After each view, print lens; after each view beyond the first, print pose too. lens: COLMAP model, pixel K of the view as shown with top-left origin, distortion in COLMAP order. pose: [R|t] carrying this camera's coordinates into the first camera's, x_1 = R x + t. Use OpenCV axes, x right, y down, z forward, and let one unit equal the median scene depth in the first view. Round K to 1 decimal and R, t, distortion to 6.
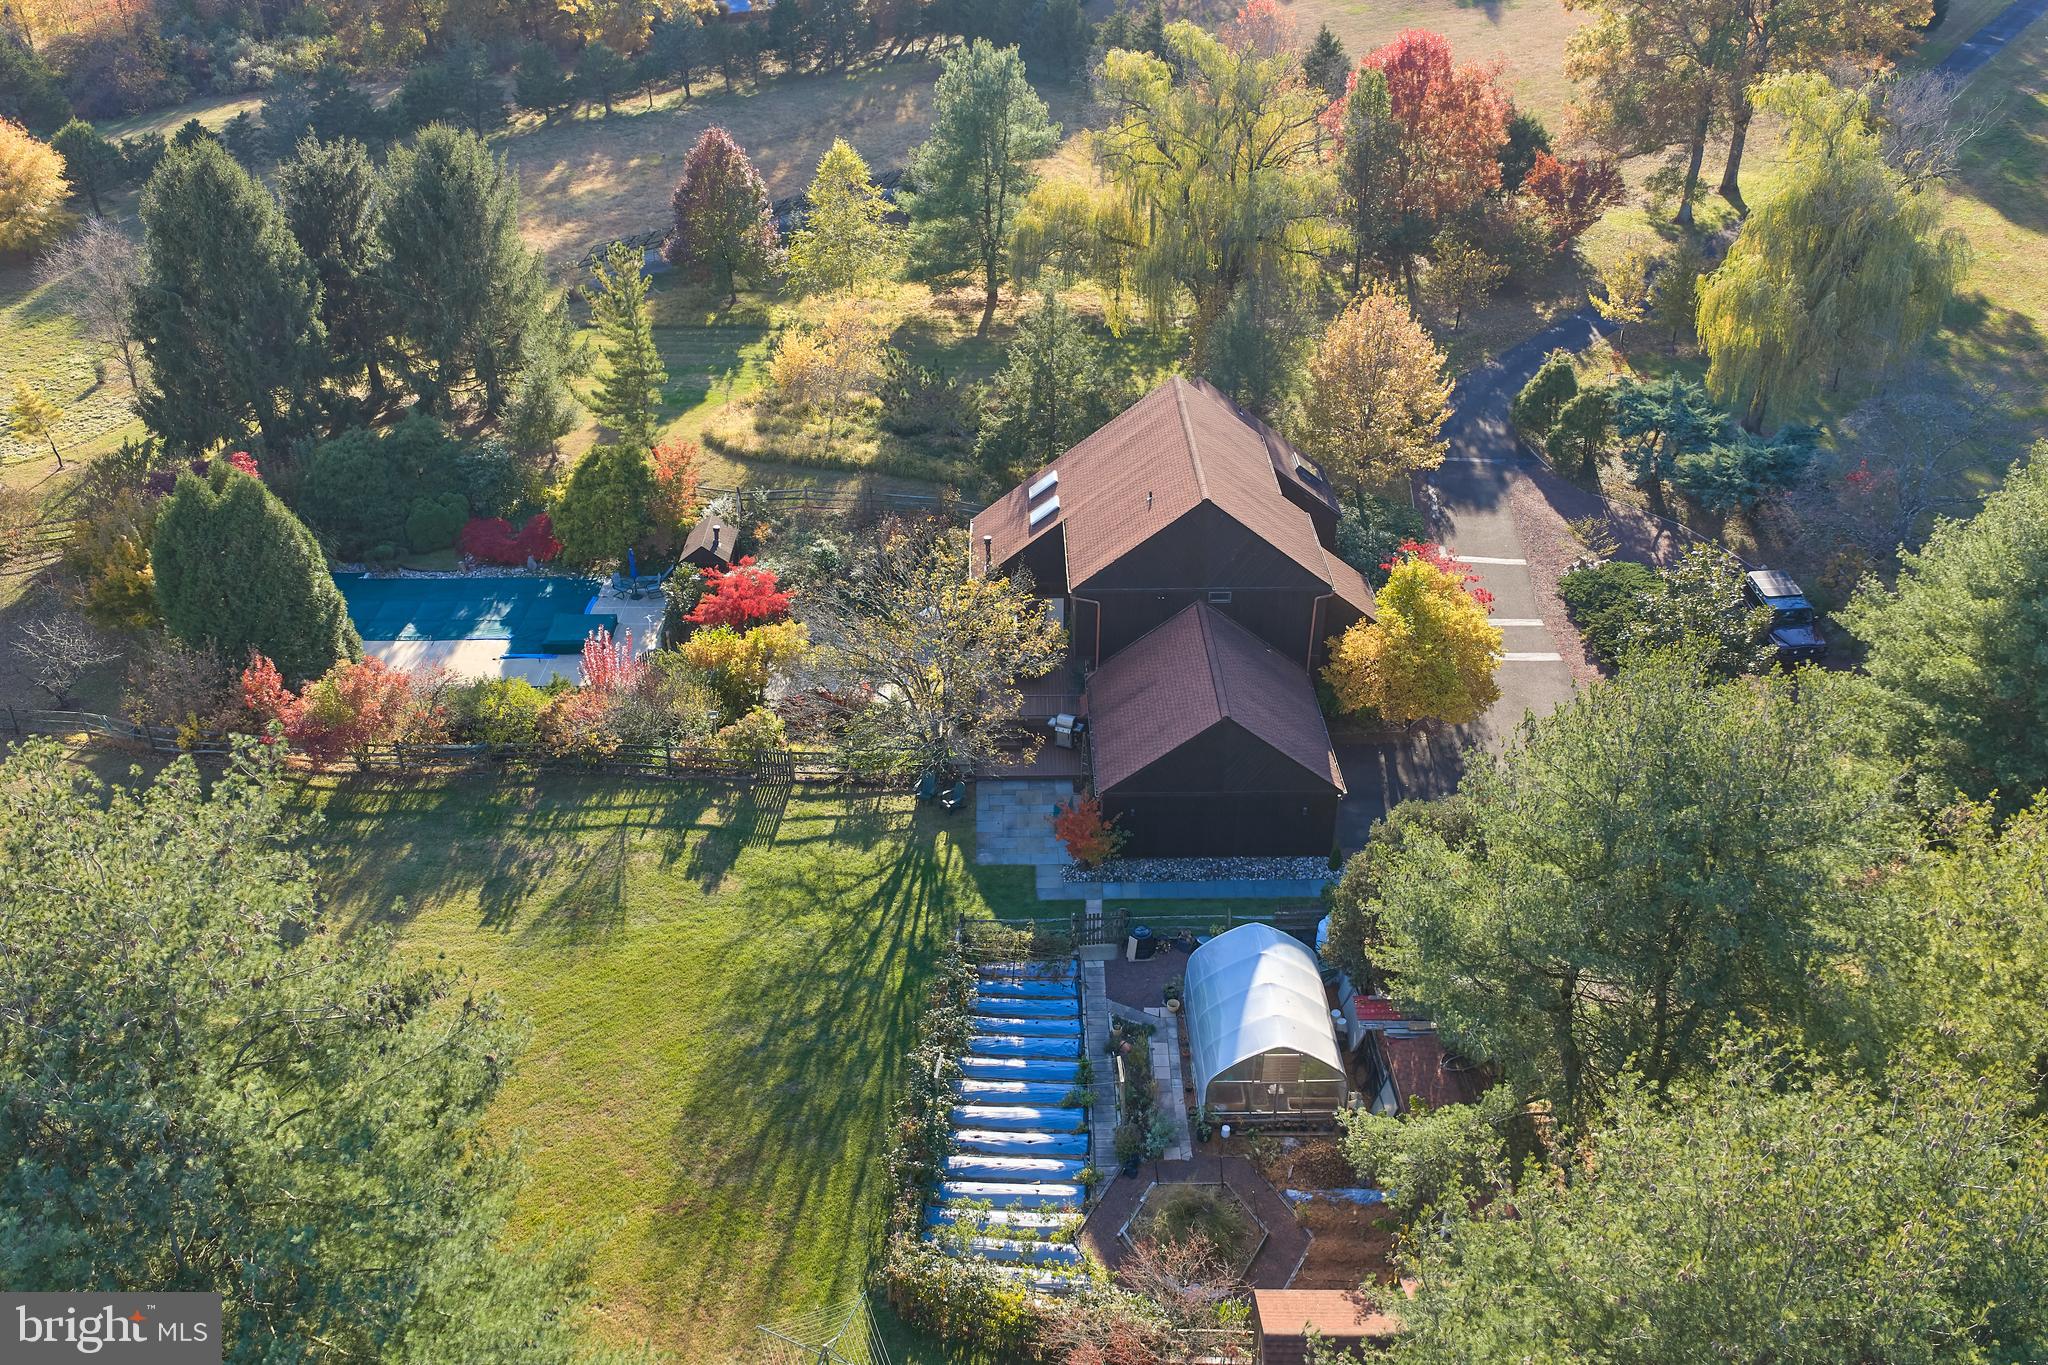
lens RADIAL K [[1665.1, 0, 1027.4], [0, 1665.1, 731.2], [0, 0, 1]] dist [0.014211, -0.006047]
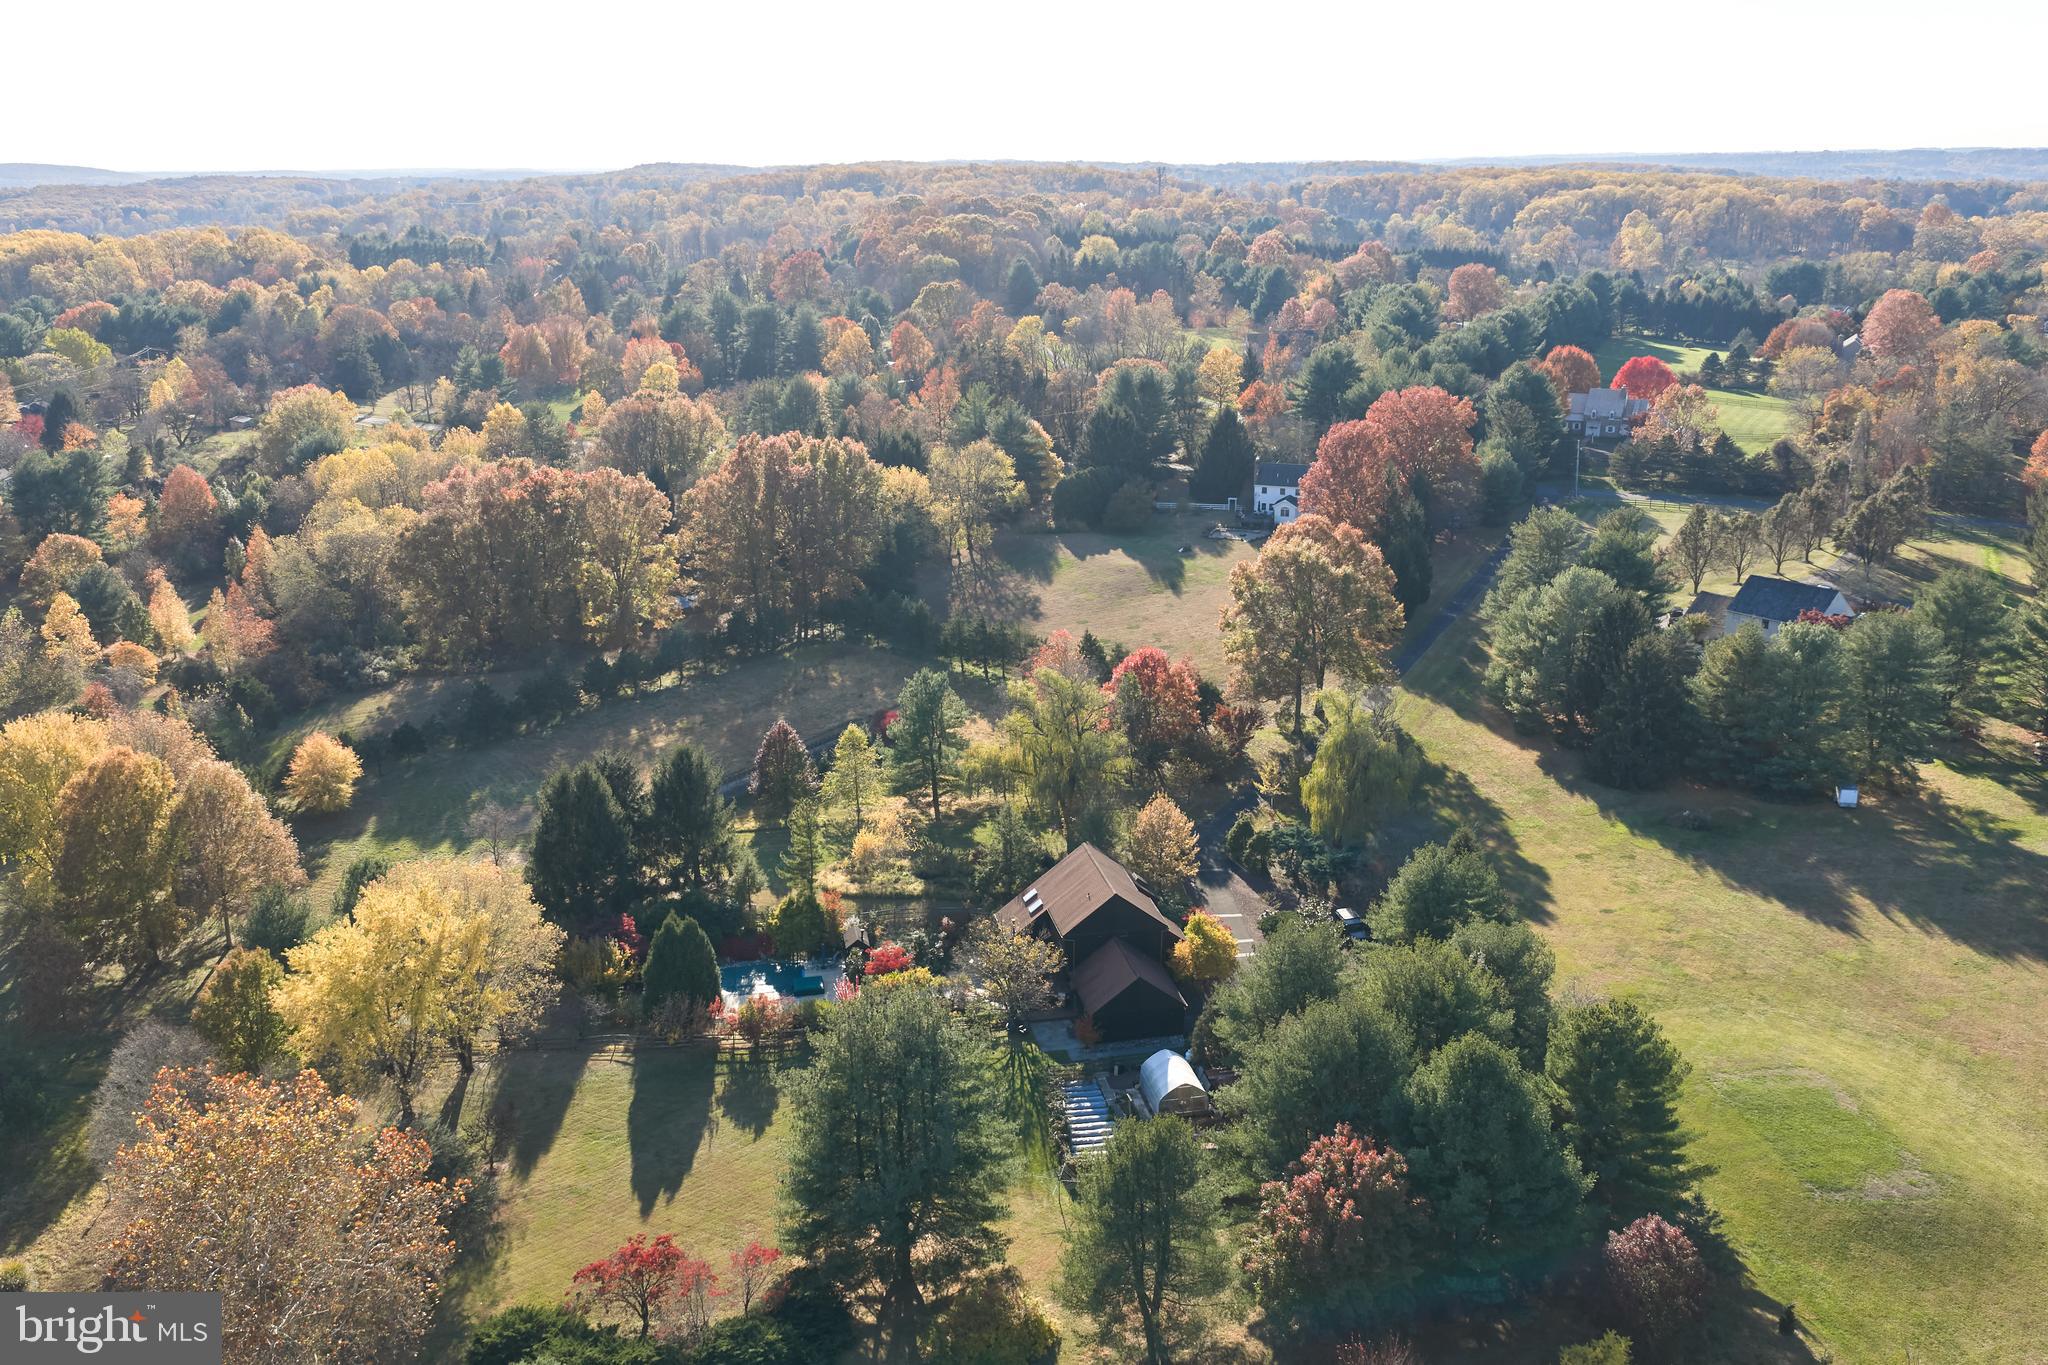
lens RADIAL K [[1665.1, 0, 1027.4], [0, 1665.1, 731.2], [0, 0, 1]] dist [0.014211, -0.006047]
pose [[0.982428, -0.061379, 0.176258, -0.308601], [0.103746, 0.964629, -0.242339, 0.148453], [-0.155149, 0.256367, 0.954047, -0.976208]]
